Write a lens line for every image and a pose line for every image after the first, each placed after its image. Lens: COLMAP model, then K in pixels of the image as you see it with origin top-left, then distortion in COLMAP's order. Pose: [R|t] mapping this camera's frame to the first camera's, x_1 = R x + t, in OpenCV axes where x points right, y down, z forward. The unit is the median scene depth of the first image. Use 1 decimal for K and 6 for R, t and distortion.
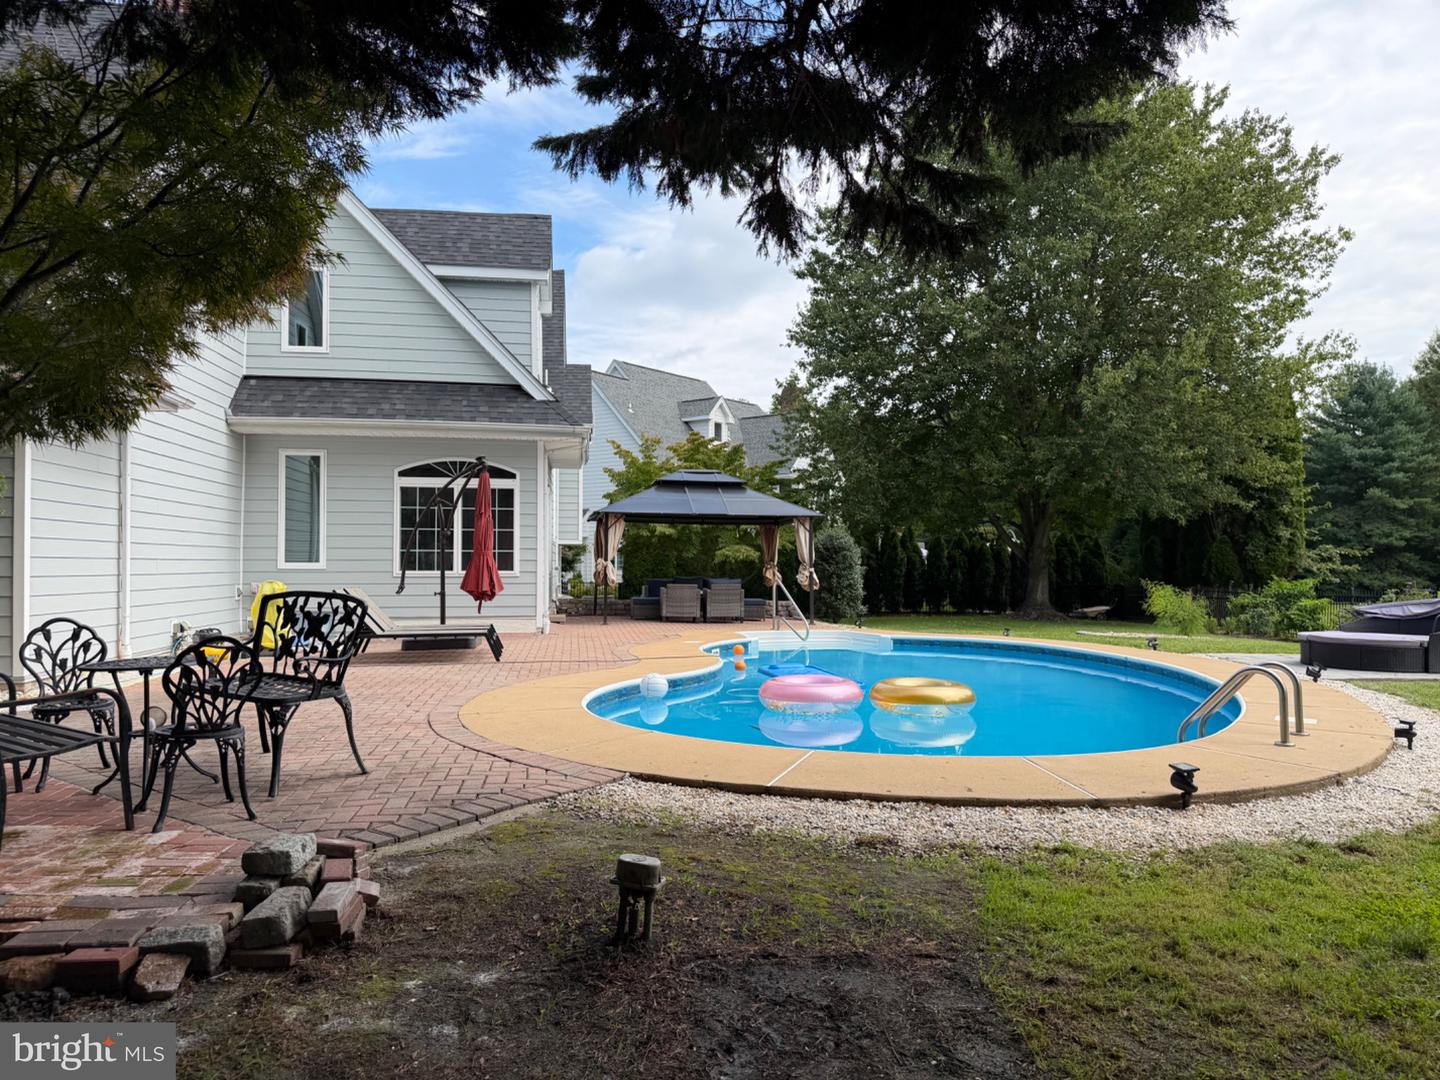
lens RADIAL K [[1013.5, 0, 718.4], [0, 1013.5, 540.2], [0, 0, 1]] dist [0.048582, -0.041785]
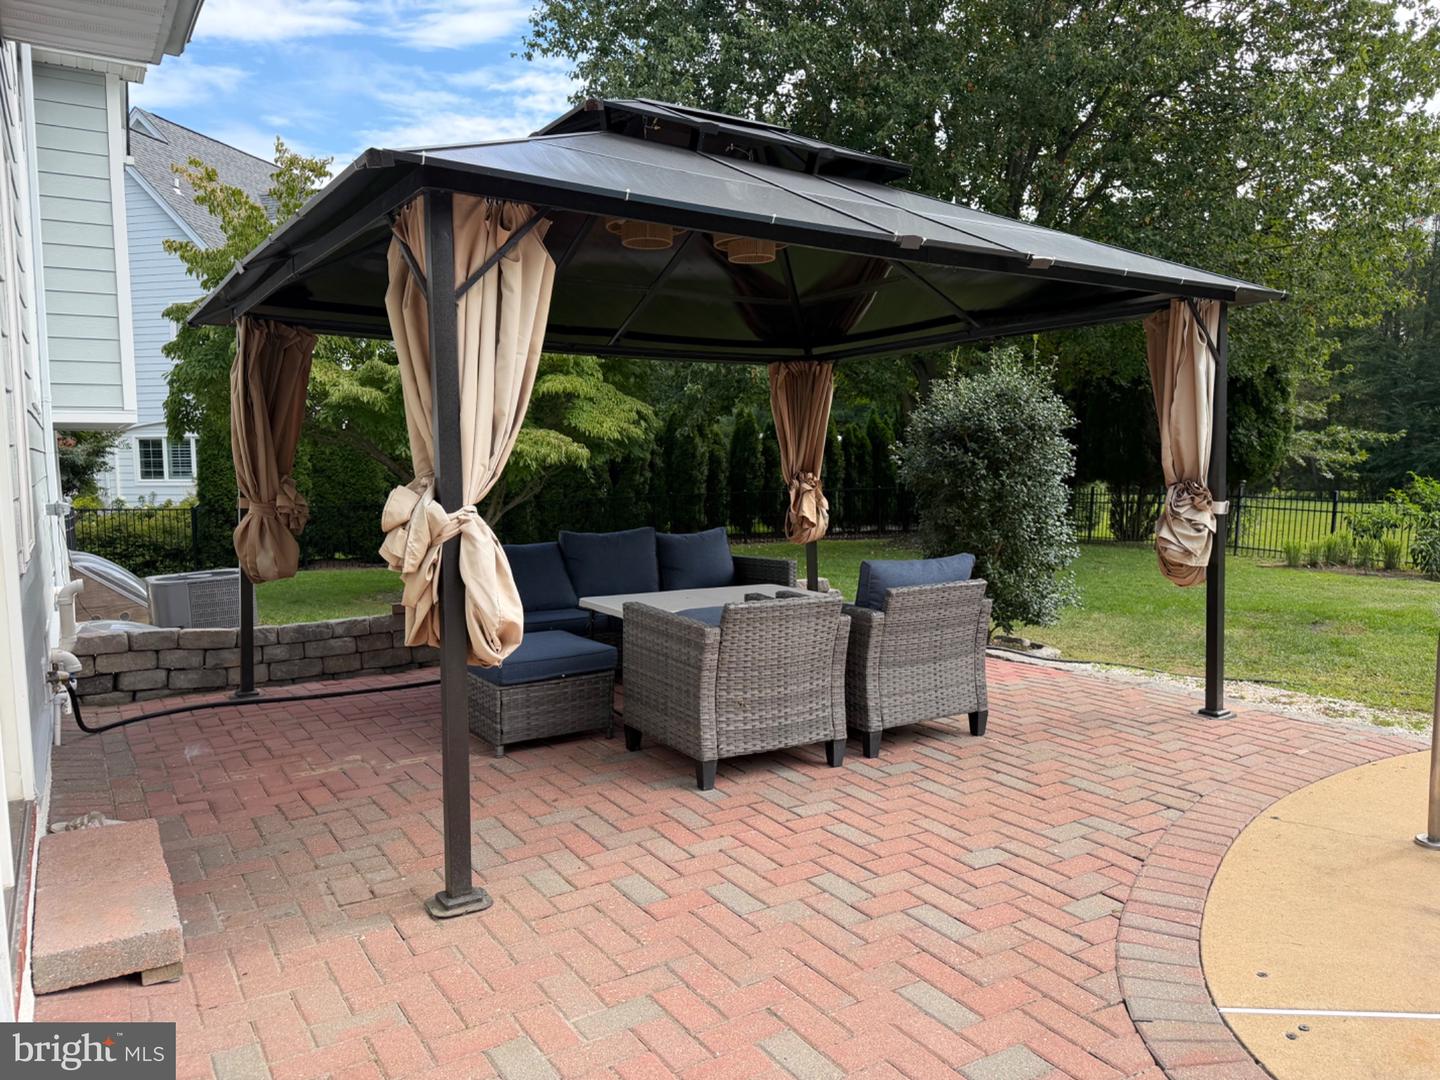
lens RADIAL K [[1013.5, 0, 724.3], [0, 1013.5, 535.6], [0, 0, 1]] dist [0.048582, -0.041785]
pose [[0.908202, -0.046366, 0.415956, -0.090540], [0.003739, 0.994704, 0.102716, 0.006203], [-0.418515, -0.091731, 0.903565, 0.551298]]
